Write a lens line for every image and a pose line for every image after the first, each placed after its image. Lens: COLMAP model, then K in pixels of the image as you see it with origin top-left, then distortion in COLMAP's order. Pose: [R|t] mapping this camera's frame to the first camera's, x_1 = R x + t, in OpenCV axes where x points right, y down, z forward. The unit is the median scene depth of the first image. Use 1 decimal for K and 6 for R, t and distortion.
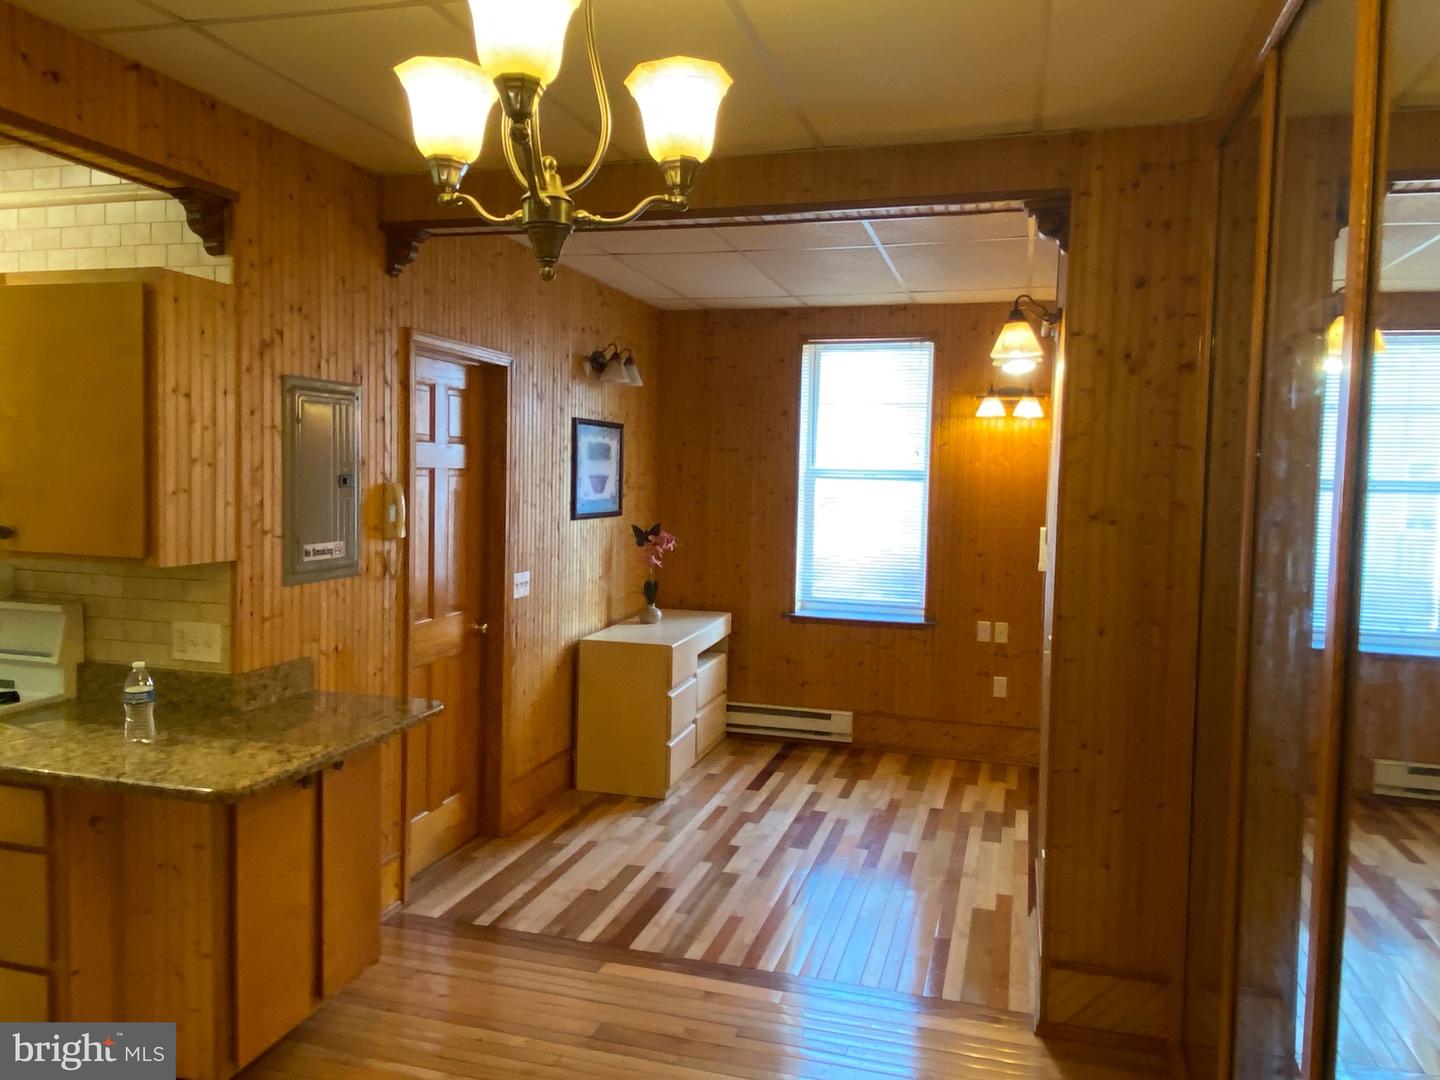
lens RADIAL K [[1078.2, 0, 721.5], [0, 1078.2, 530.3], [0, 0, 1]] dist [0.001906, -0.013334]
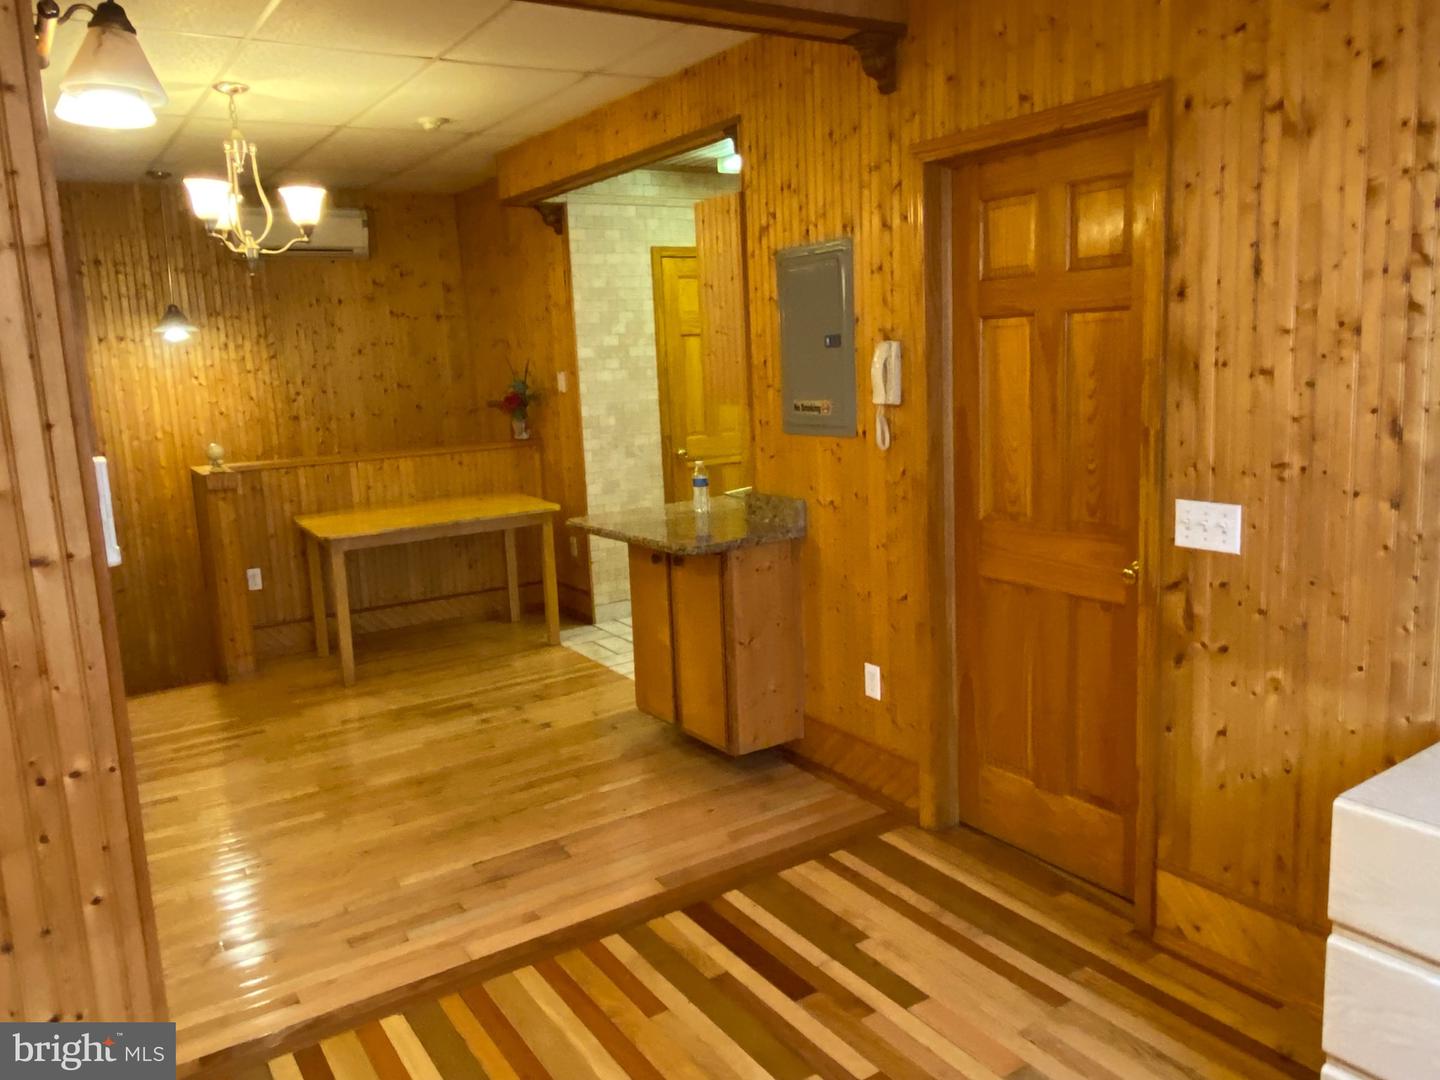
lens RADIAL K [[1072.5, 0, 720.0], [0, 1072.5, 540.0], [0, 0, 1]] dist [0.059088, 0.000463]
pose [[-0.664899, 0.132990, -0.734998, 0.543322], [-0.015263, 0.981397, 0.191380, -0.059829], [0.746777, 0.138467, -0.650501, 1.776467]]
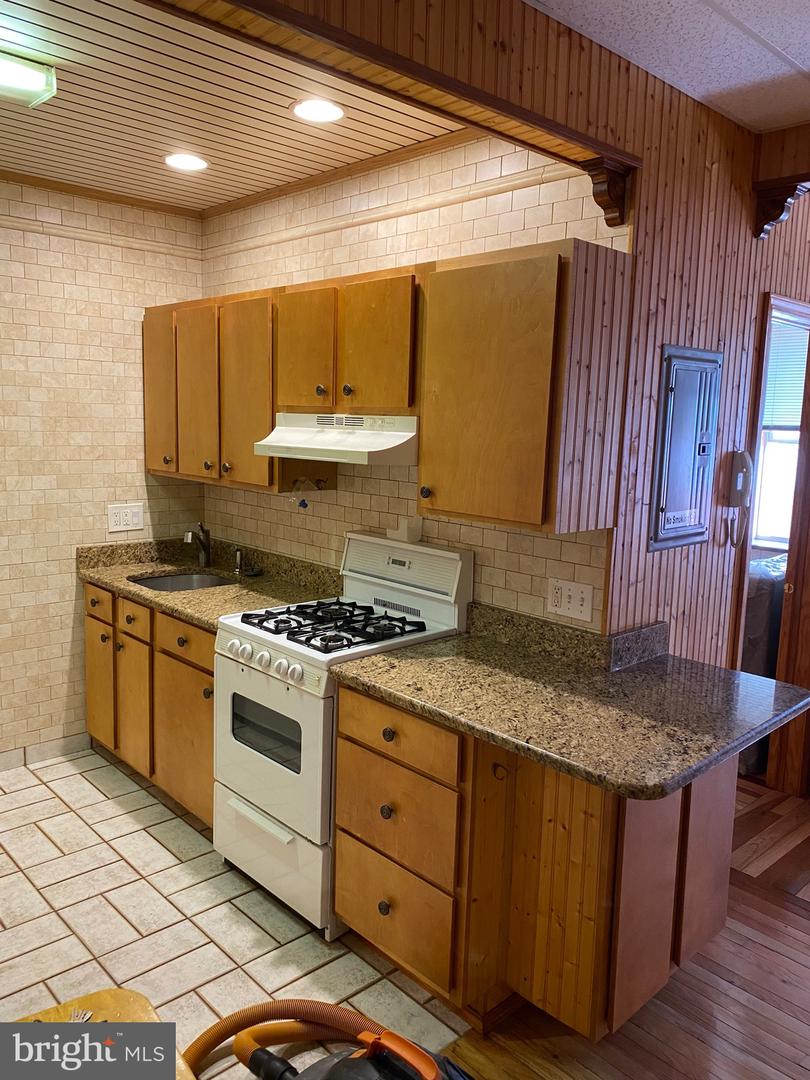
lens RADIAL K [[820.0, 0, 401.4], [0, 820.0, 533.1], [0, 0, 1]] dist [0.111908, -0.230095]
pose [[0.852063, 0.074431, -0.518120, -0.201213], [-0.035027, 0.995727, 0.085440, -0.026581], [0.522266, -0.054652, 0.851030, 0.203998]]
